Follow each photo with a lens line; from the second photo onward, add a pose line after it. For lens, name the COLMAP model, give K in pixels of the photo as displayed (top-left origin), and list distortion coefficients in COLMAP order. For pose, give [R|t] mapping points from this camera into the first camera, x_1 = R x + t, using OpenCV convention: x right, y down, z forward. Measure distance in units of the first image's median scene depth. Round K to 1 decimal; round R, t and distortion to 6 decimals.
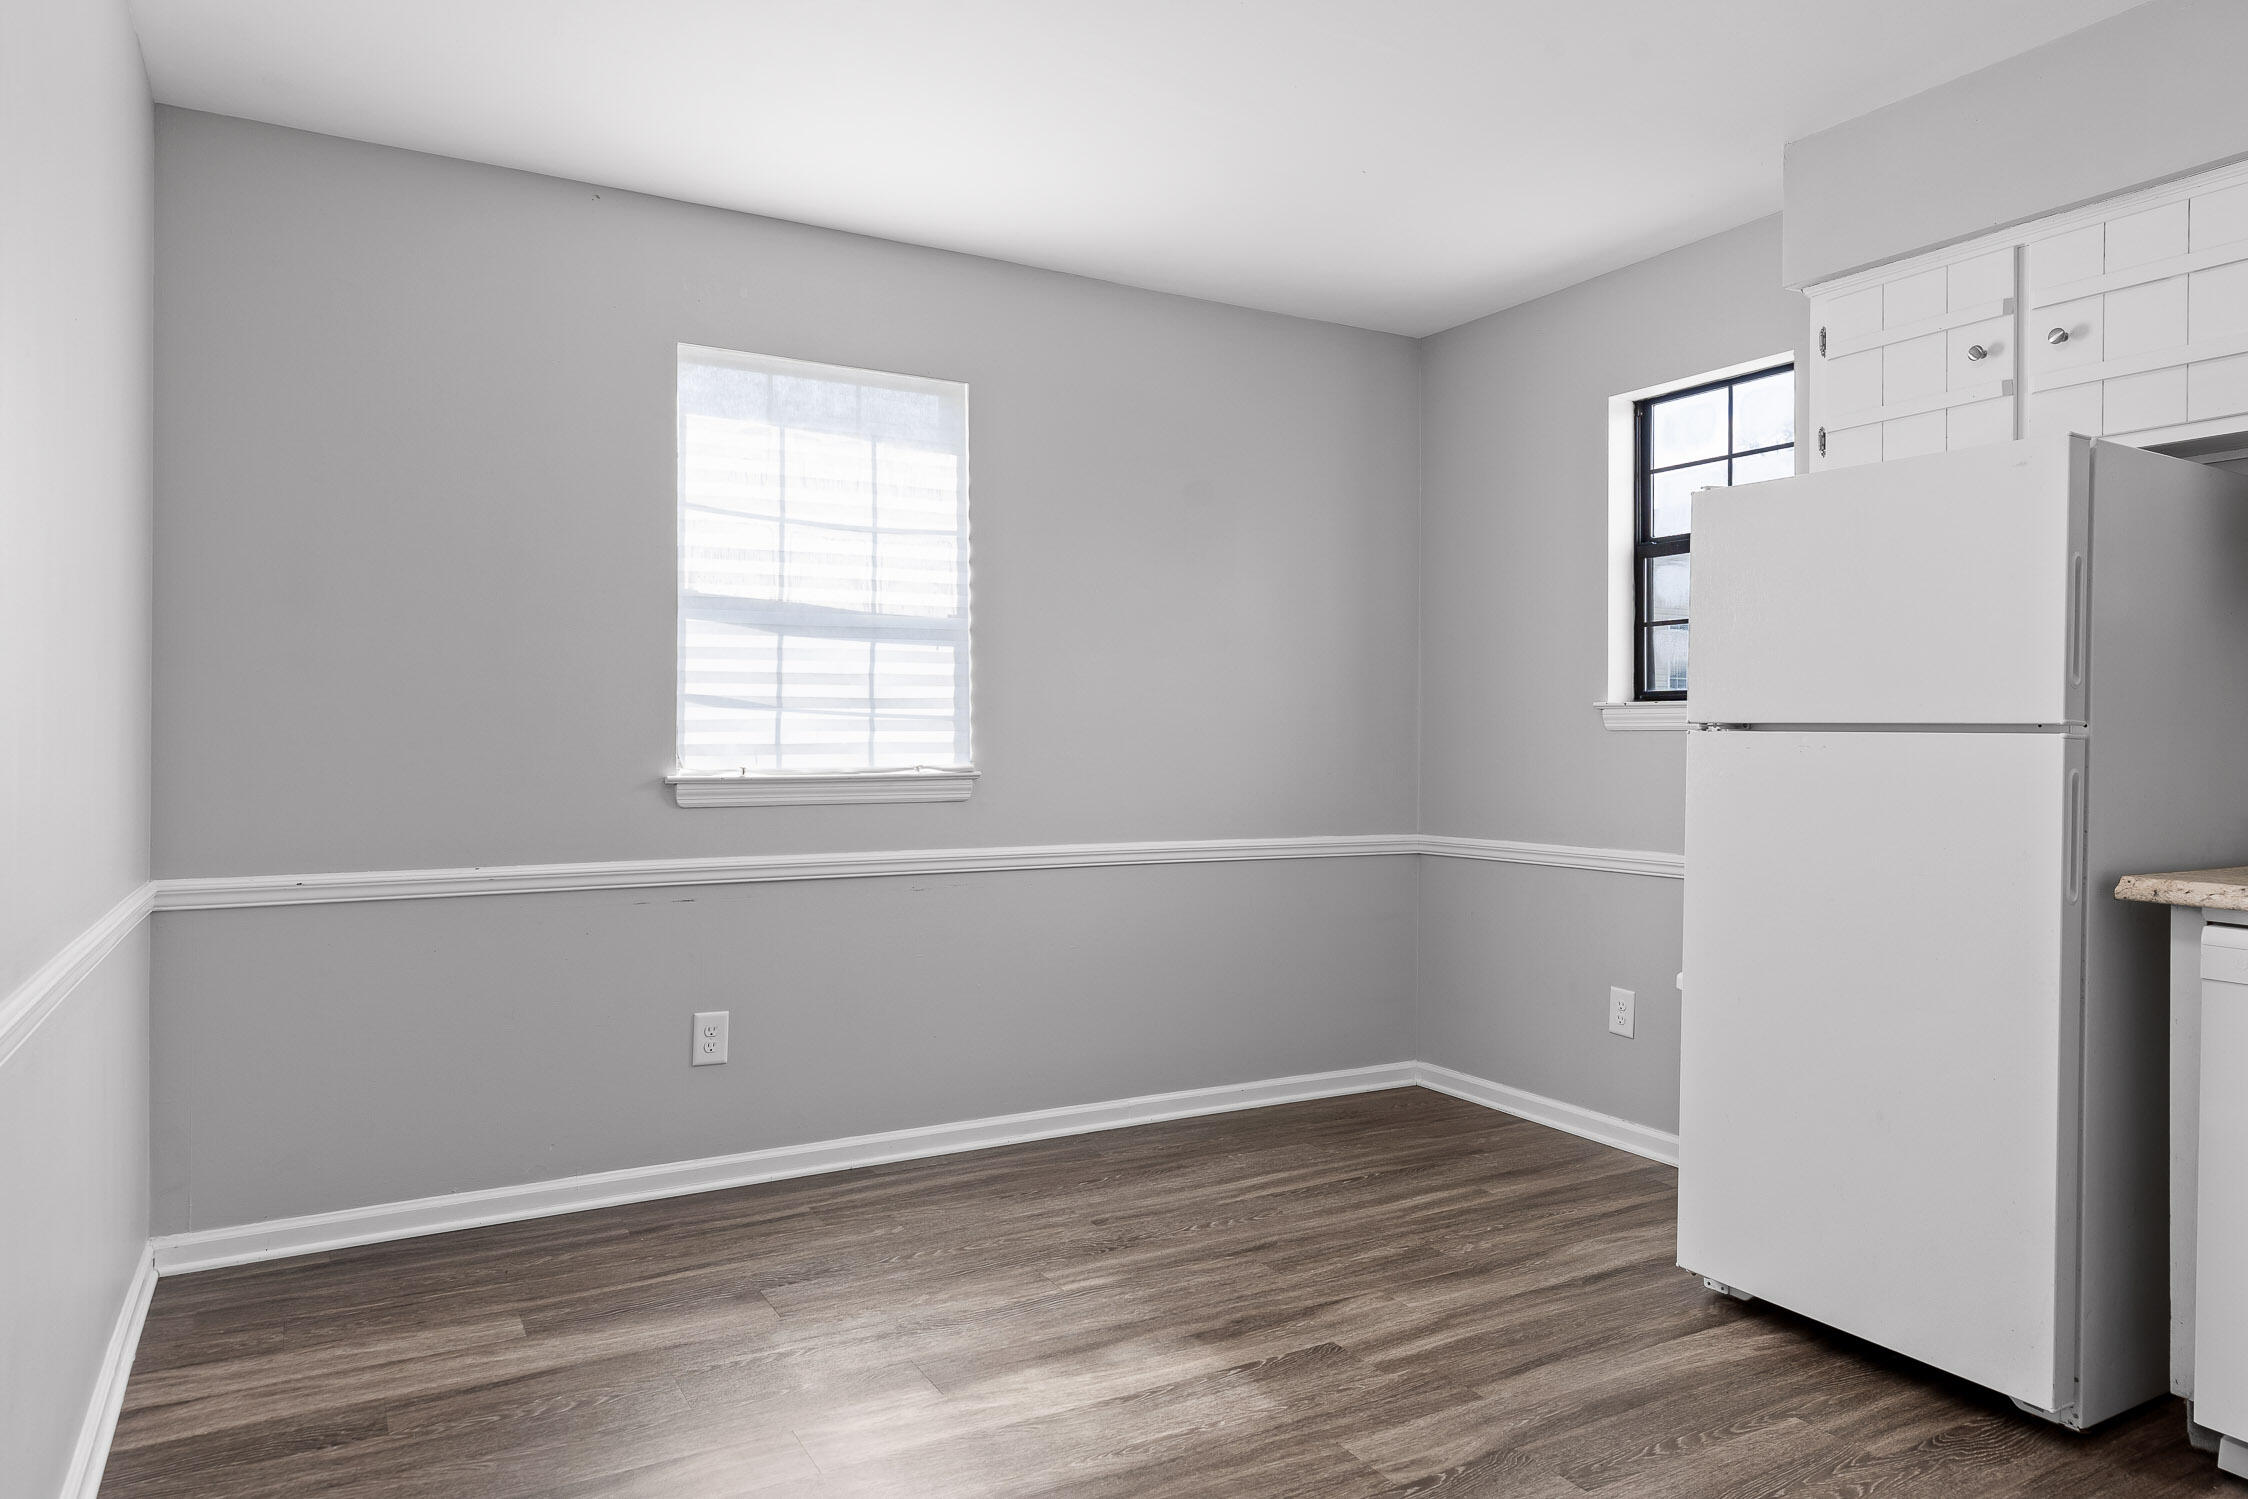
lens RADIAL K [[1423.8, 0, 1135.0], [0, 1423.8, 739.9], [0, 0, 1]] dist [0.003526, 0.004221]
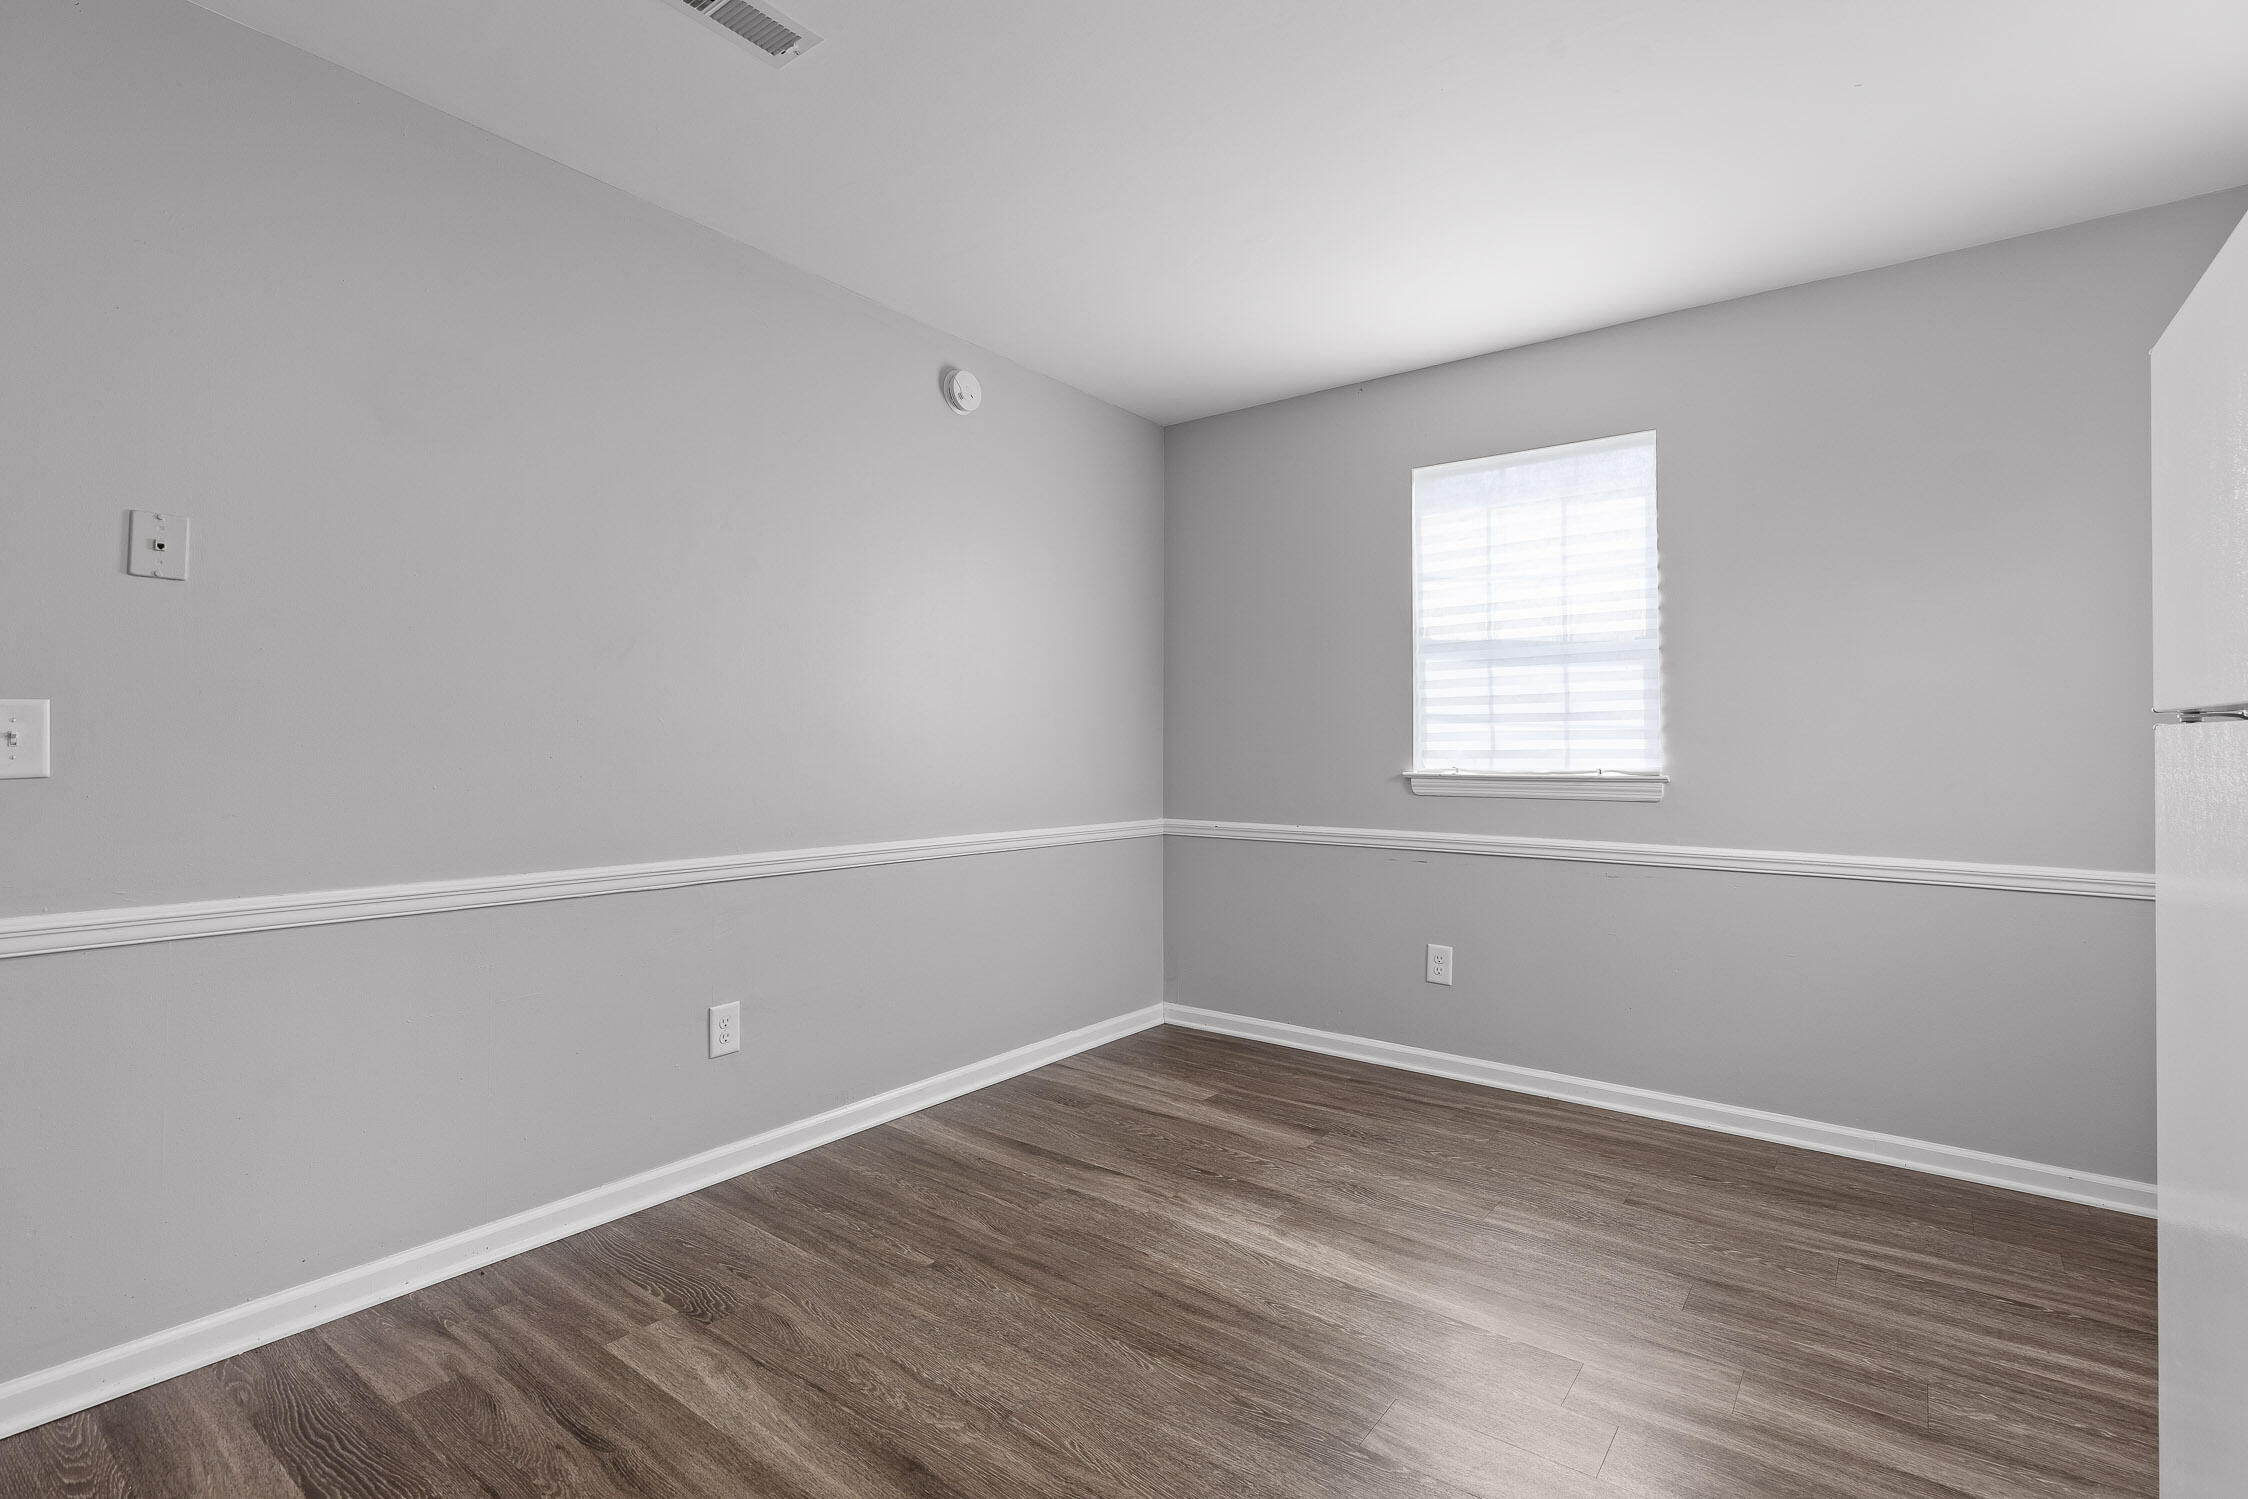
lens RADIAL K [[1043.7, 0, 1108.4], [0, 1043.7, 713.4], [0, 0, 1]] dist [0.005919, -0.001433]
pose [[0.389375, -0.030697, -0.920568, 0.537653], [-0.002865, 0.999399, -0.034538, 0.003487], [0.921075, 0.016086, 0.389053, 0.325927]]
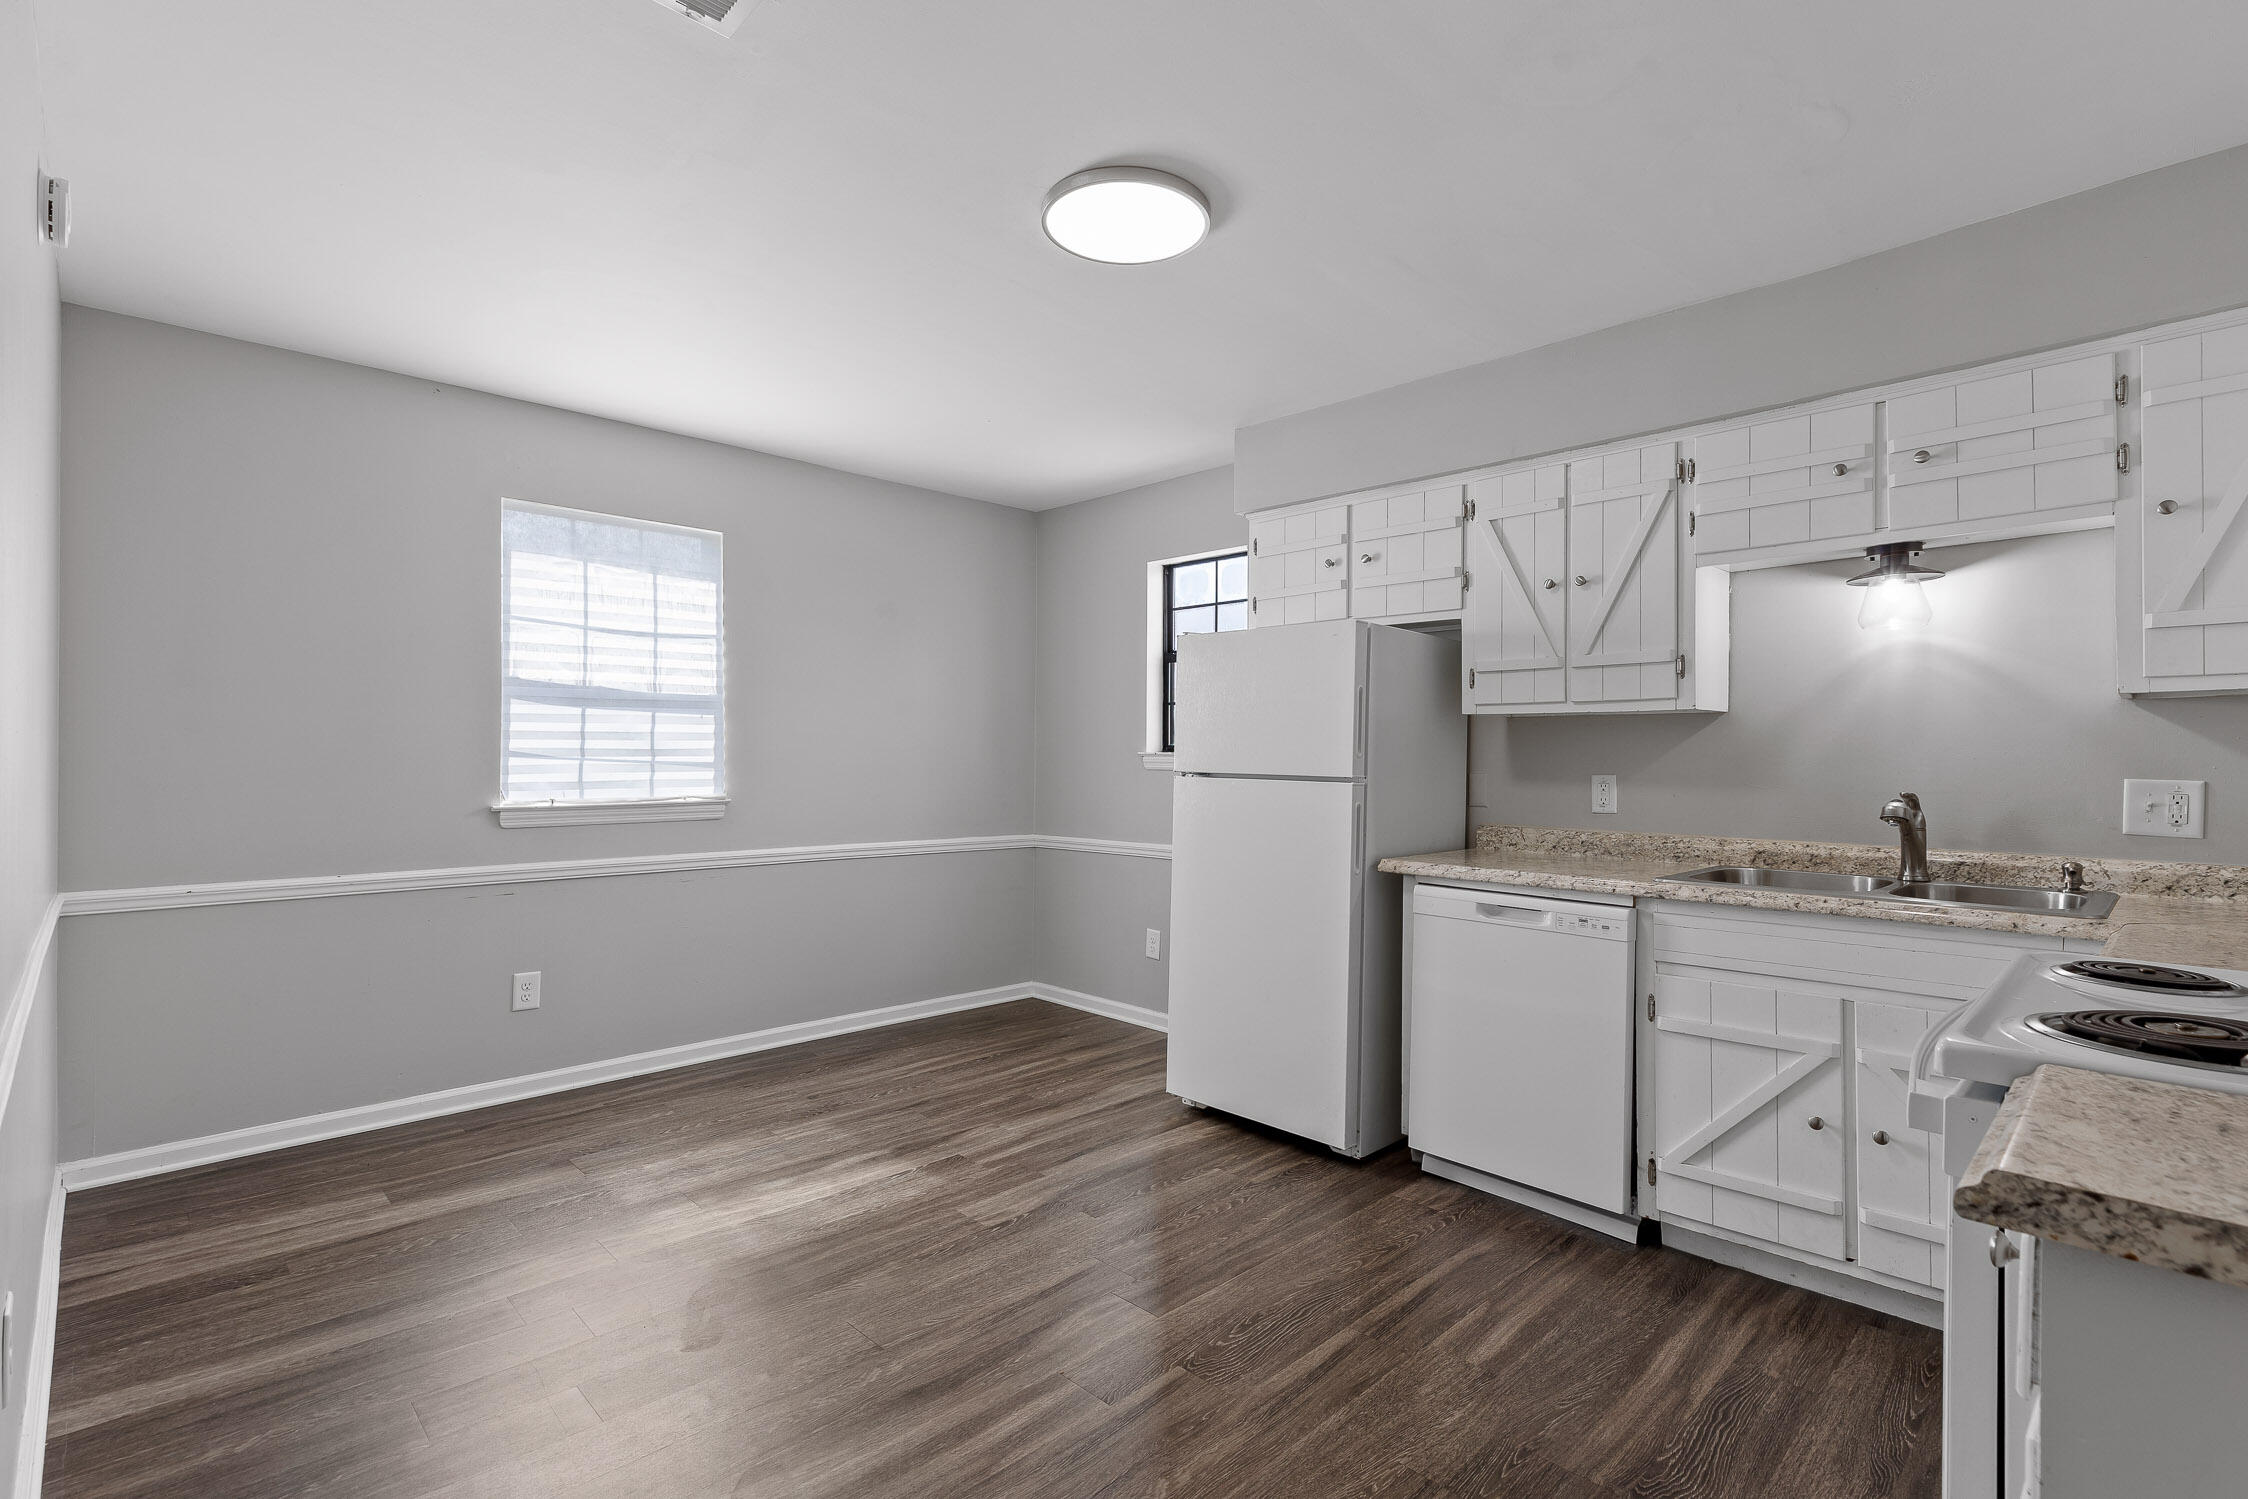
lens RADIAL K [[1043.7, 0, 1130.4], [0, 1043.7, 745.7], [0, 0, 1]] dist [0.005919, -0.001433]
pose [[0.968005, 0.004094, 0.250897, 0.021635], [-0.002020, 0.999962, -0.008523, -0.027776], [-0.250922, 0.007744, 0.967976, -0.166062]]
